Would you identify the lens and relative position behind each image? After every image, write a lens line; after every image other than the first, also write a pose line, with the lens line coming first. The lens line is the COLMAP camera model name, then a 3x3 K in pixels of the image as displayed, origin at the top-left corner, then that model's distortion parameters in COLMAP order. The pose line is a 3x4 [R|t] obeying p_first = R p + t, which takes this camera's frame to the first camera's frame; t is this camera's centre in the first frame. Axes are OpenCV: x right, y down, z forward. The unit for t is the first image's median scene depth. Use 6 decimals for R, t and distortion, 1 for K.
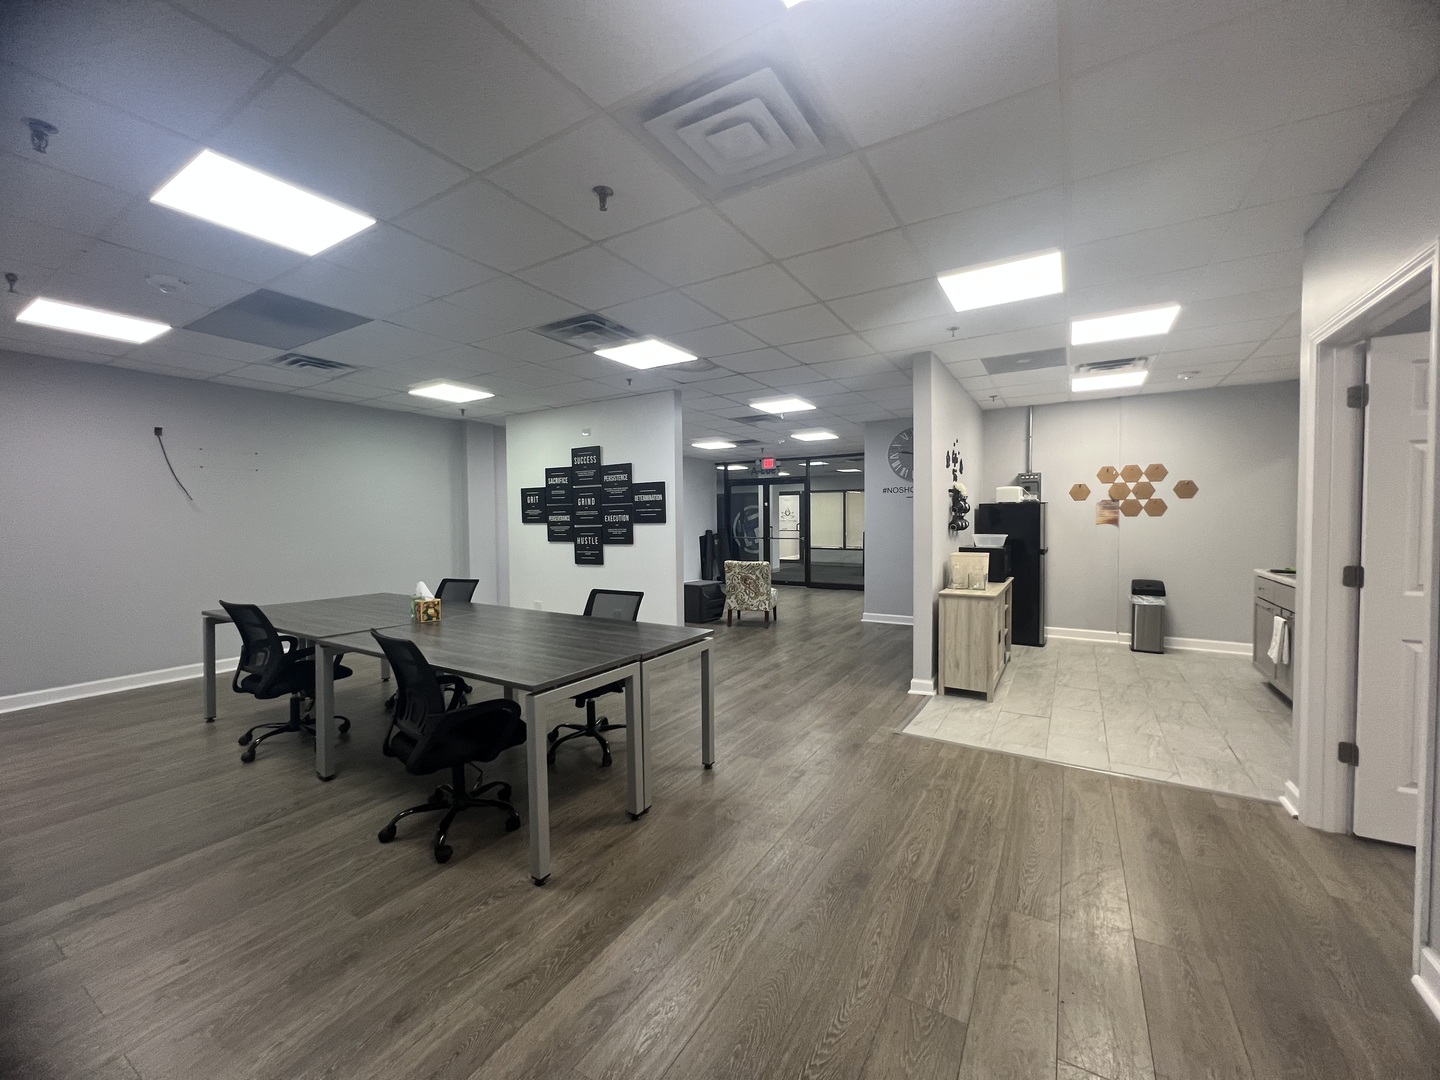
lens RADIAL K [[580.2, 0, 718.3], [0, 580.2, 537.1], [0, 0, 1]] dist [0.000261, 0.000021]
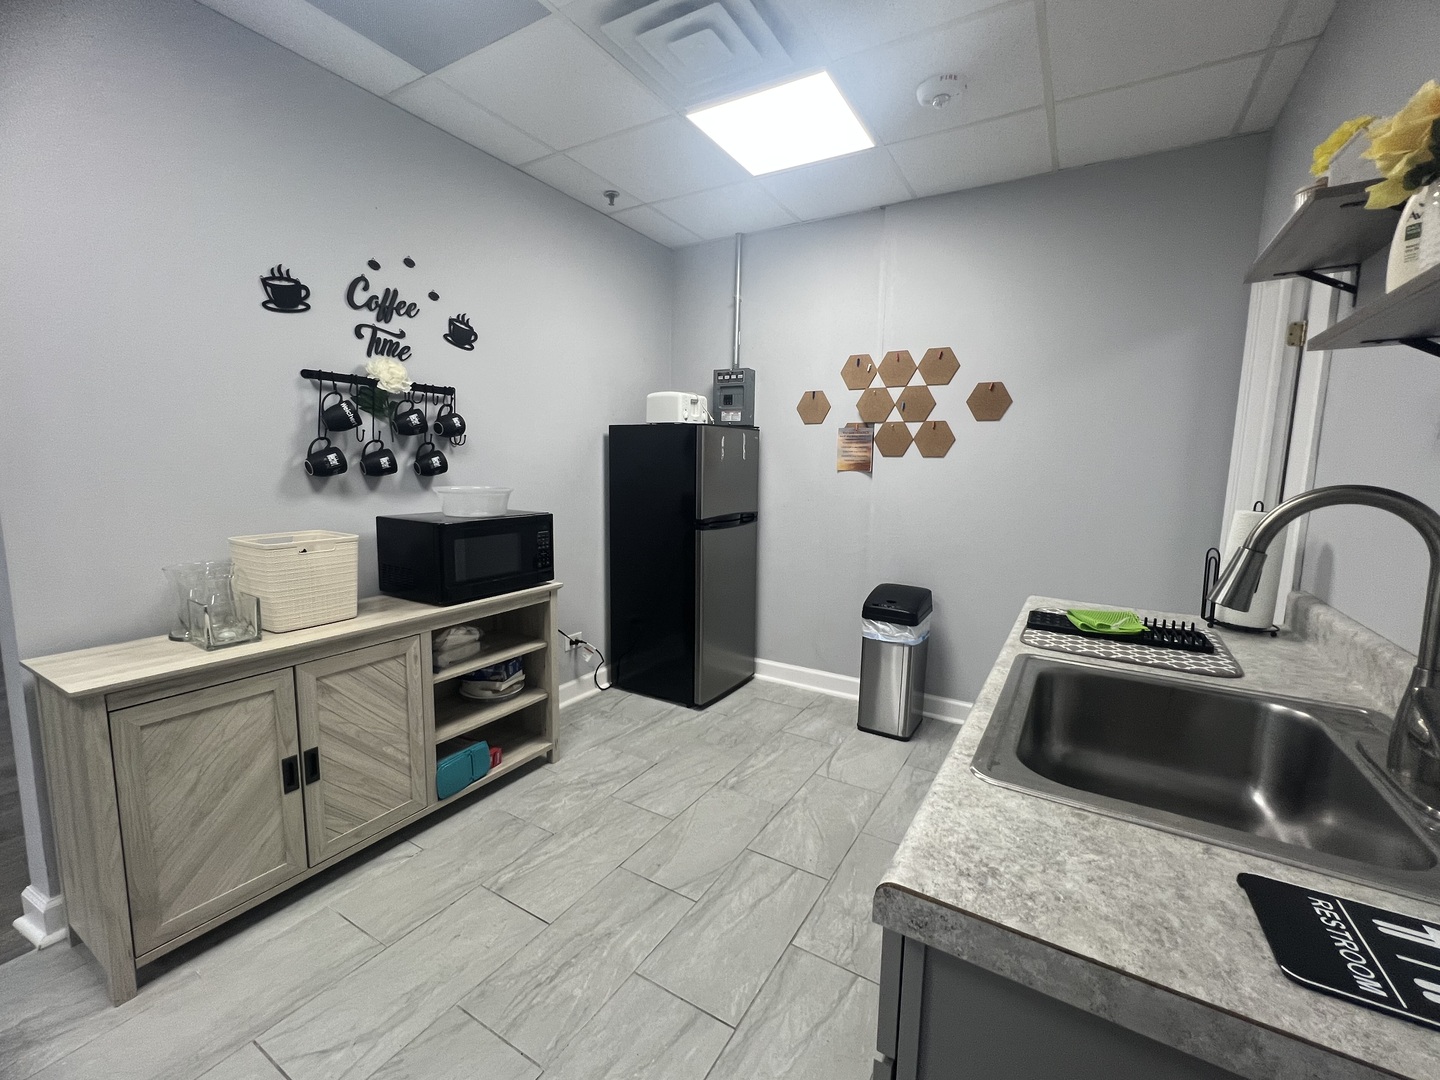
lens RADIAL K [[613.7, 0, 718.3], [0, 613.7, 538.6], [0, 0, 1]] dist [0.000942, -0.000042]
pose [[0.999715, 0.022220, 0.008722, 0.560355], [-0.022947, 0.995243, 0.094684, -0.012282], [-0.006576, -0.094857, 0.995469, 0.472158]]
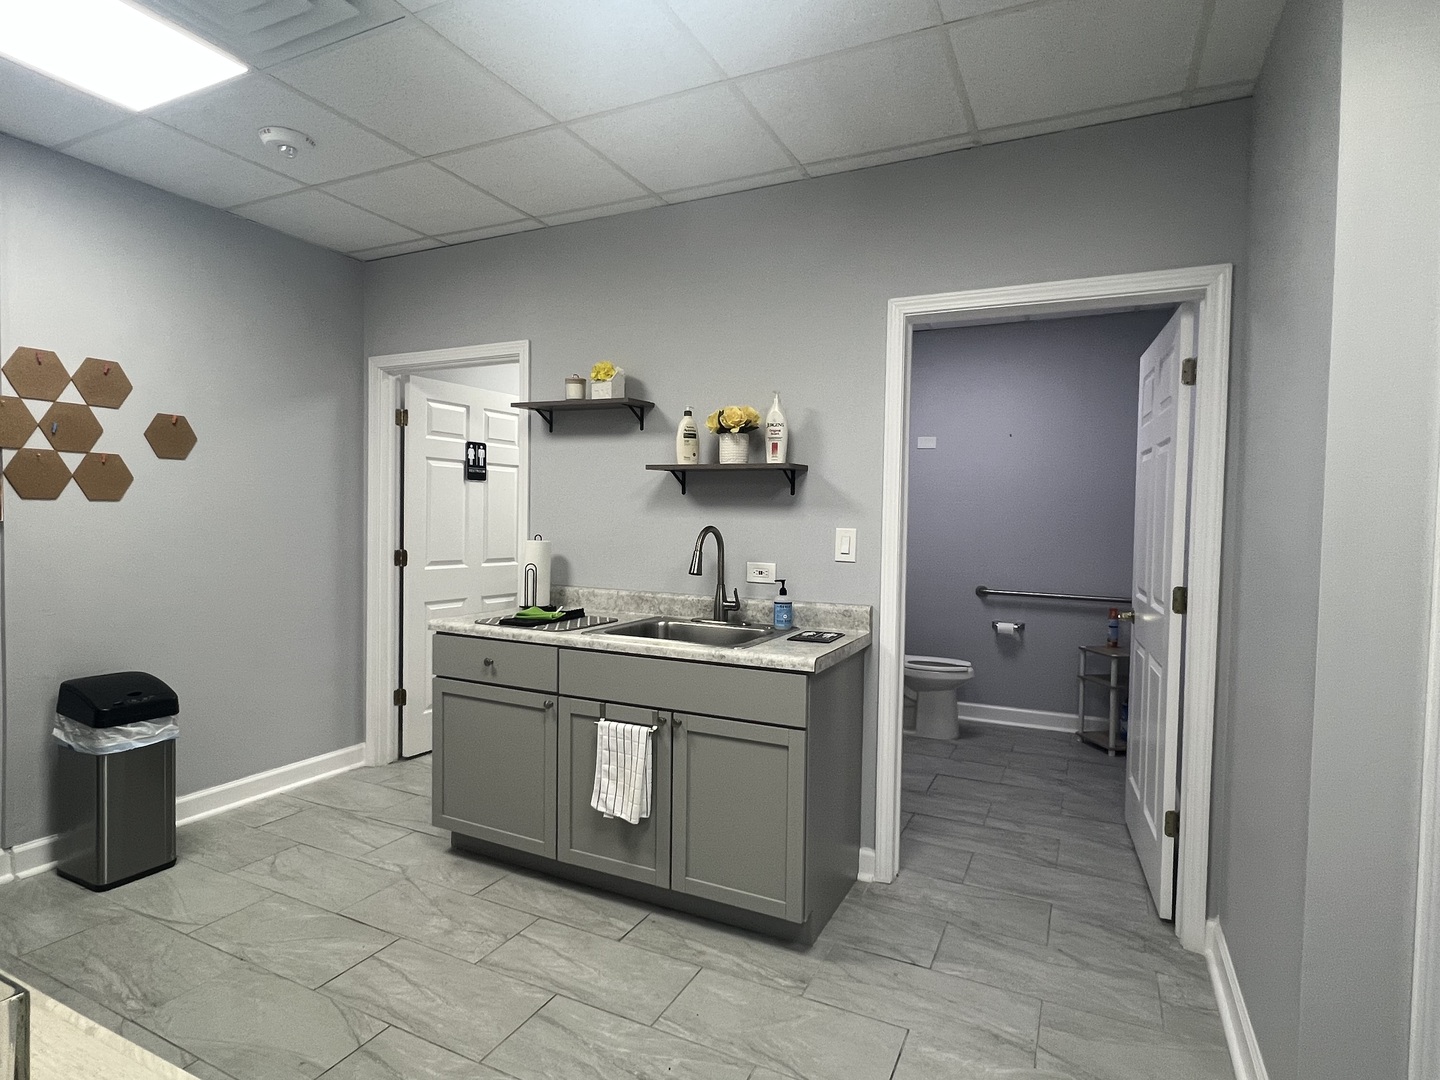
lens RADIAL K [[765.3, 0, 716.1], [0, 765.3, 540.3], [0, 0, 1]] dist [0.000479, 0.000243]
pose [[-0.089694, -0.034684, 0.995365, 0.224539], [0.011274, 0.999294, 0.035837, -0.023363], [-0.995906, 0.014437, -0.089239, 0.643756]]
